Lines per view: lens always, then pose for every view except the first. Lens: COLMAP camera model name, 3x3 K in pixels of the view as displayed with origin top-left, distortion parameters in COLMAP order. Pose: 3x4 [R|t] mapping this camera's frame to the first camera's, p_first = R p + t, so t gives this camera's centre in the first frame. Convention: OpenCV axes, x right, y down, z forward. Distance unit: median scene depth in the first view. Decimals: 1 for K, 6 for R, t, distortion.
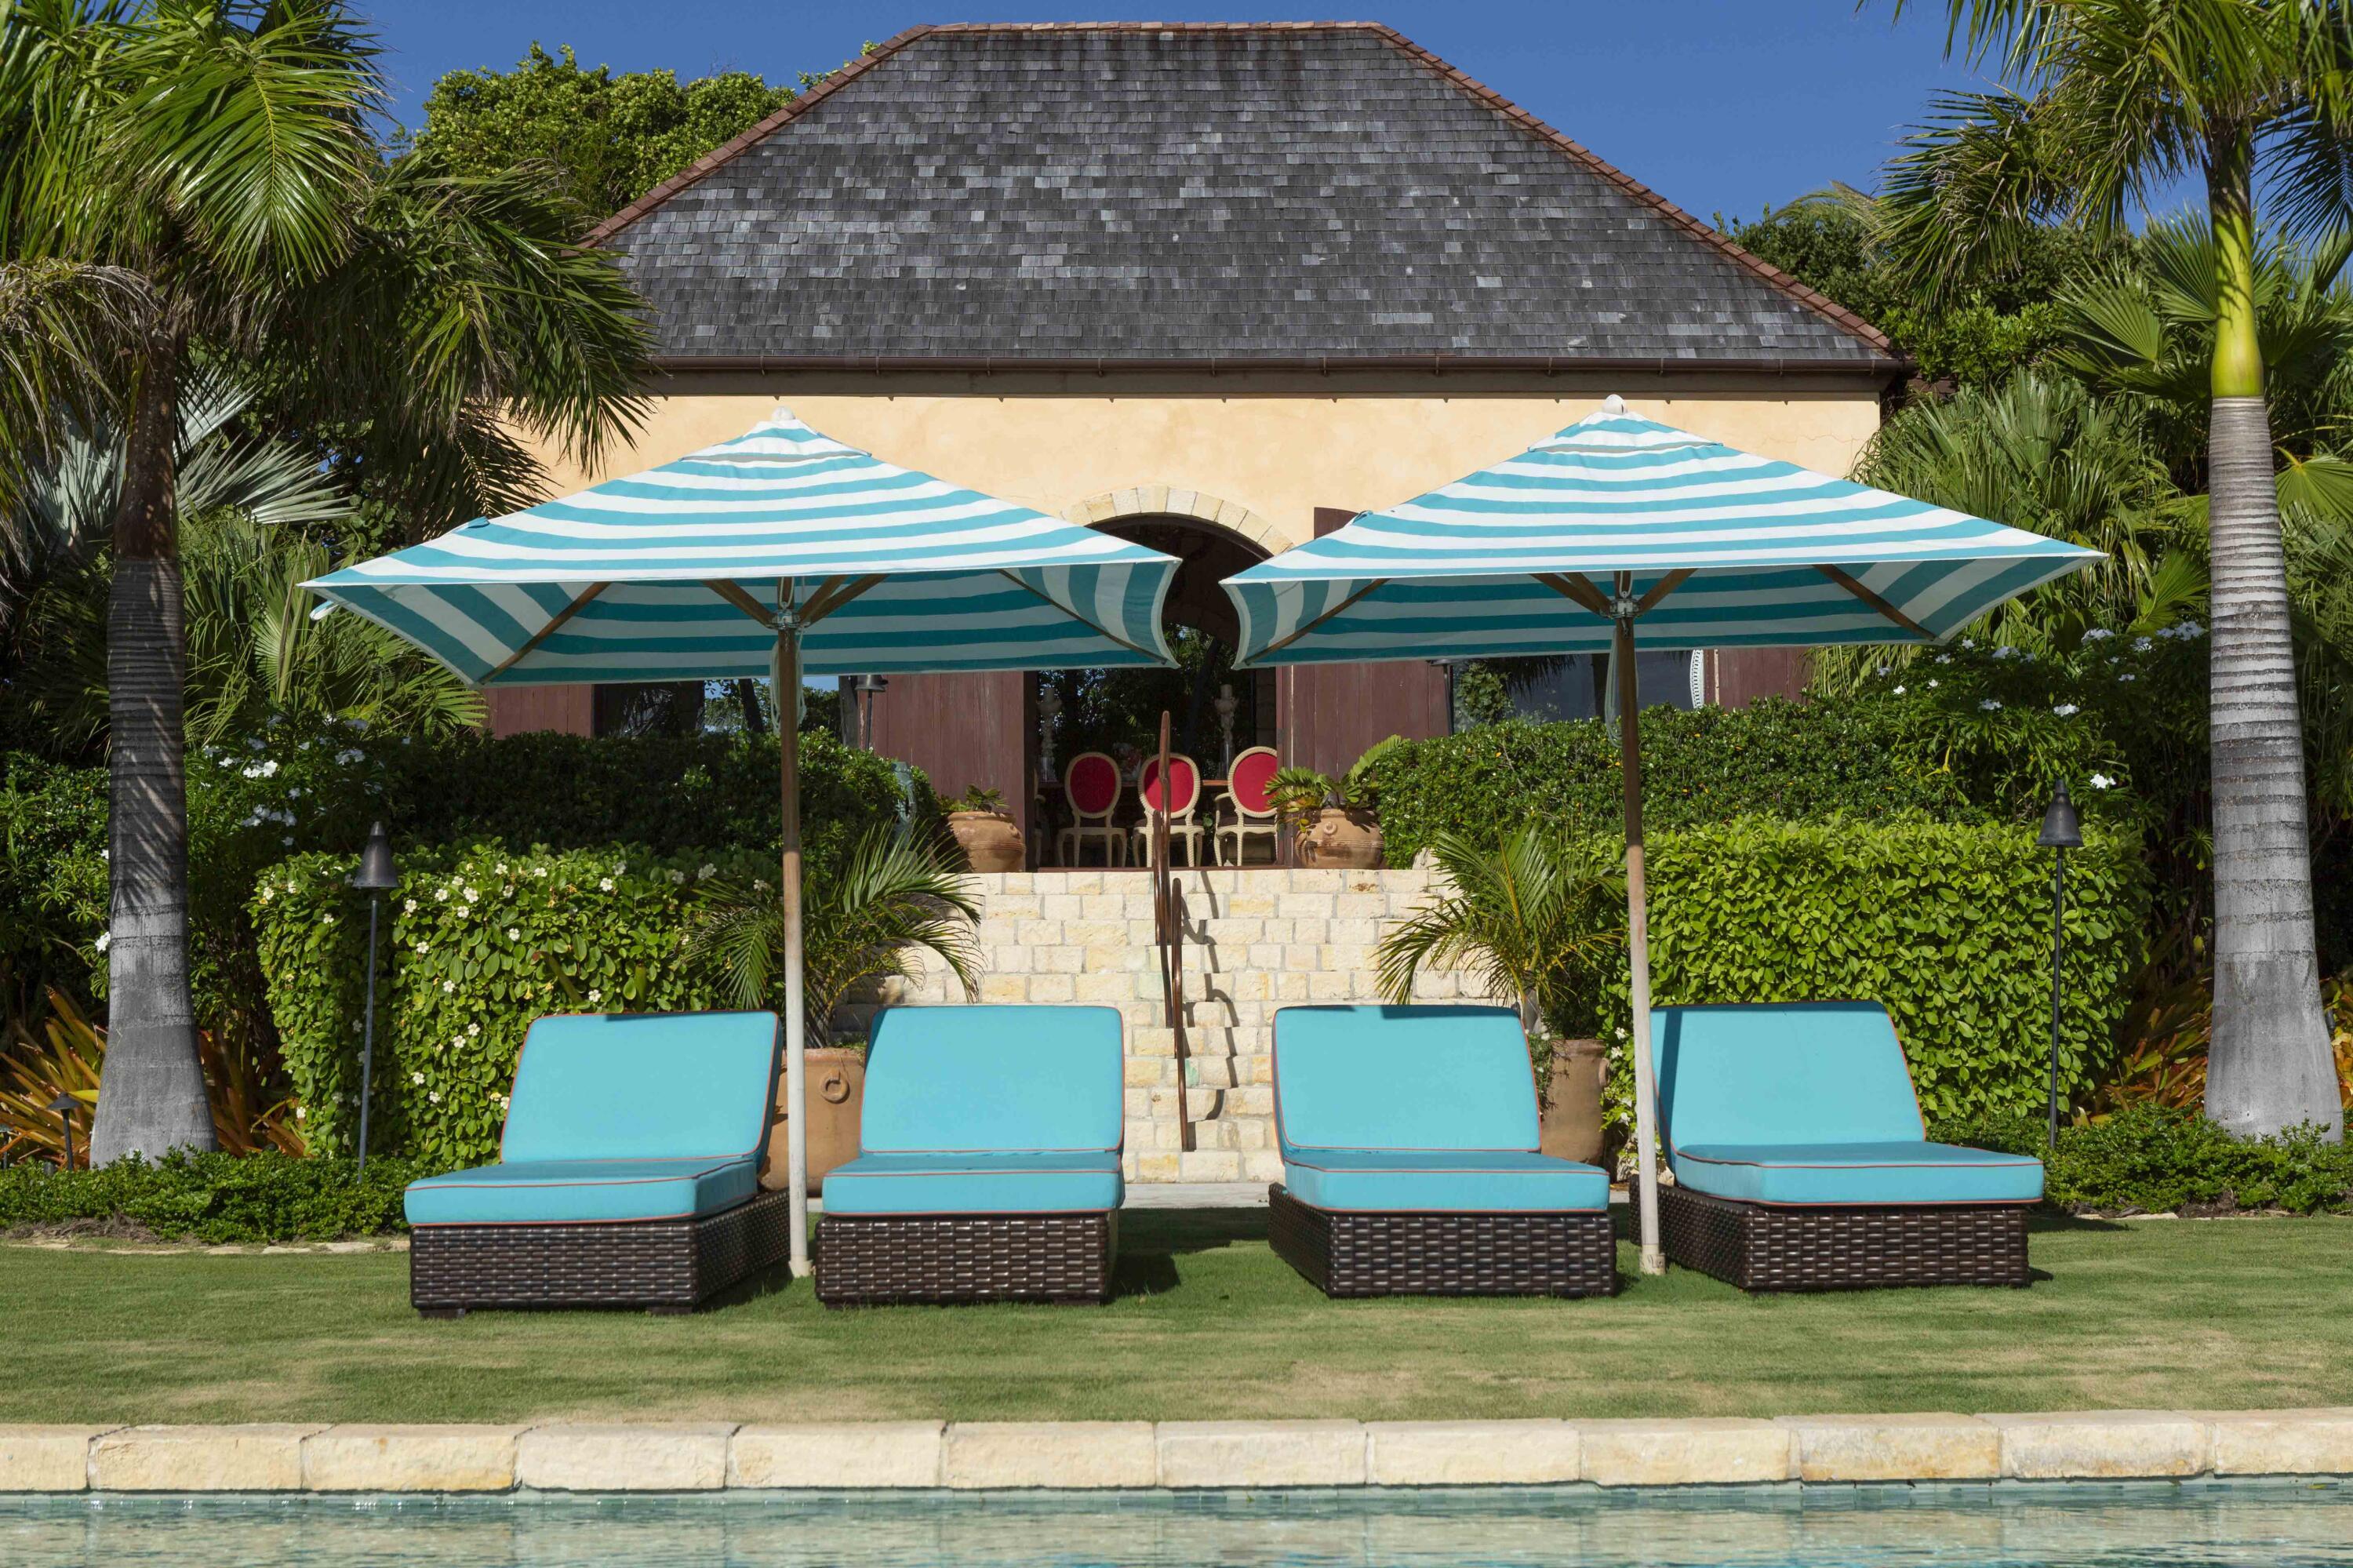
lens RADIAL K [[3575.3, 0, 1176.7], [0, 3575.3, 782.9], [0, 0, 1]] dist [-0.061475, 0.000000]
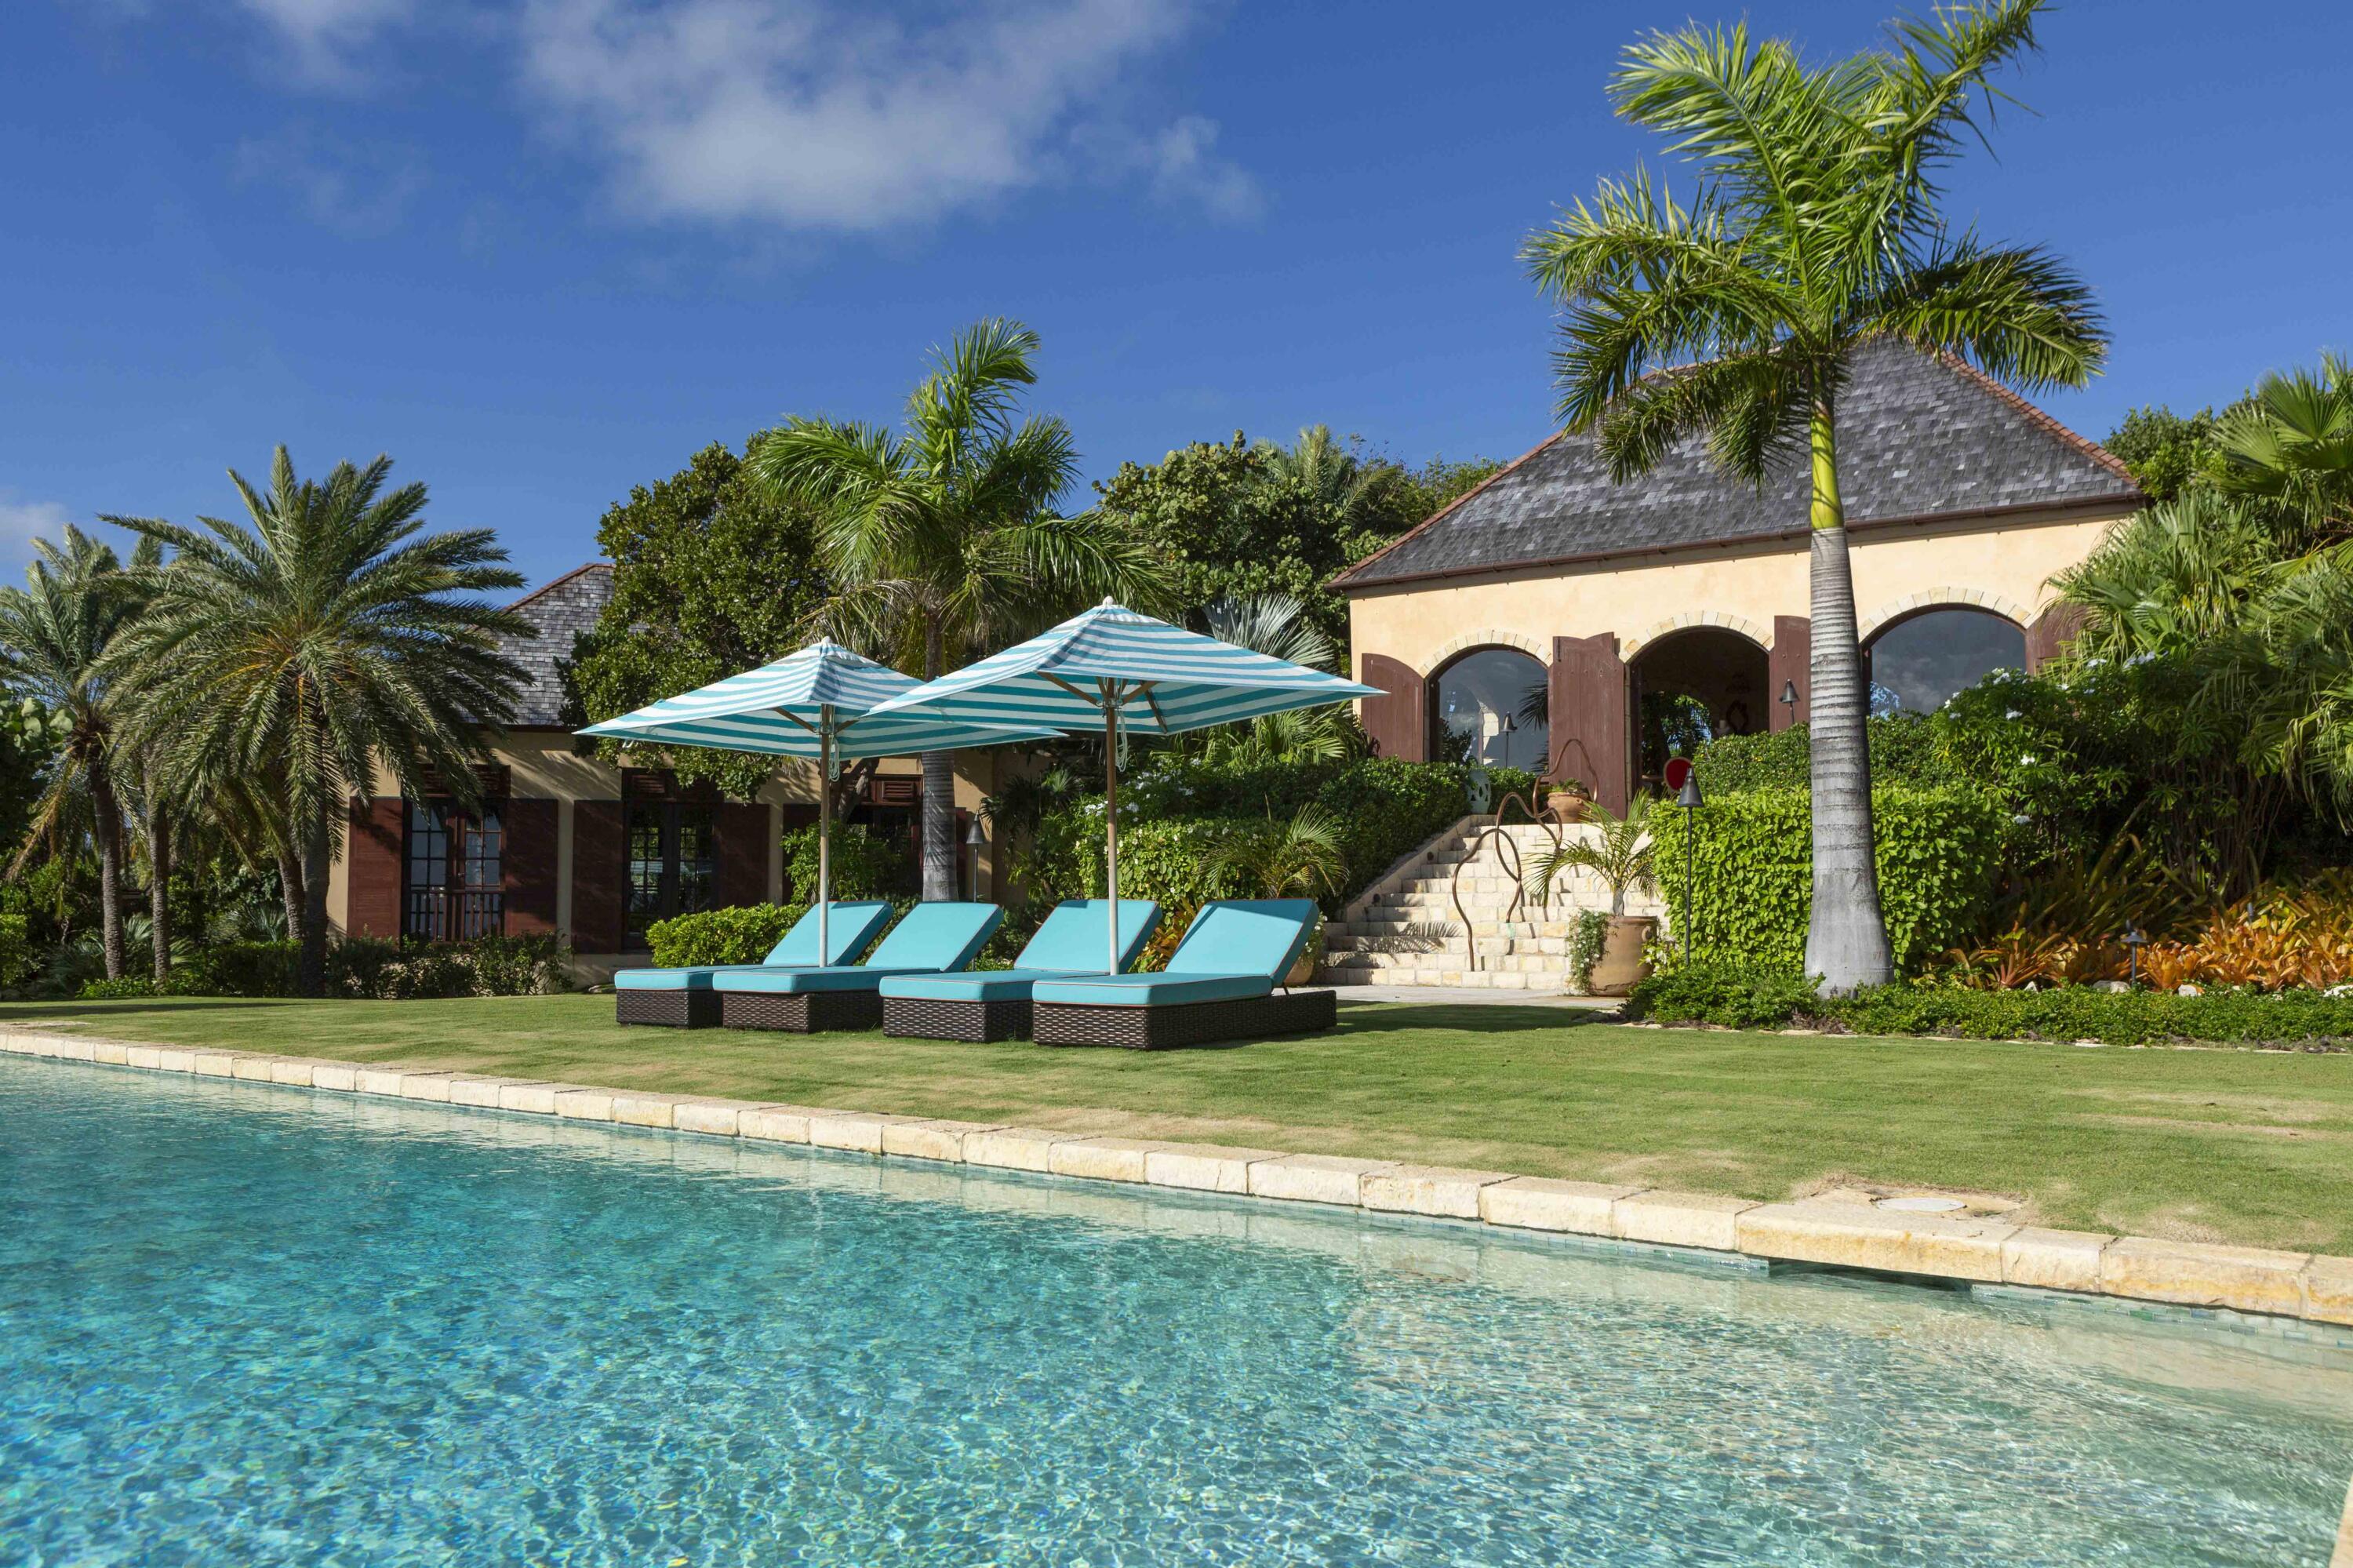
lens RADIAL K [[1812.1, 0, 1174.6], [0, 1812.1, 774.4], [0, 0, 1]] dist [-0.022776, -0.005558]
pose [[0.790955, -0.035353, -0.610852, 0.343752], [0.036295, 0.999282, -0.010836, 0.001352], [0.610796, -0.013600, 0.791671, 0.097061]]
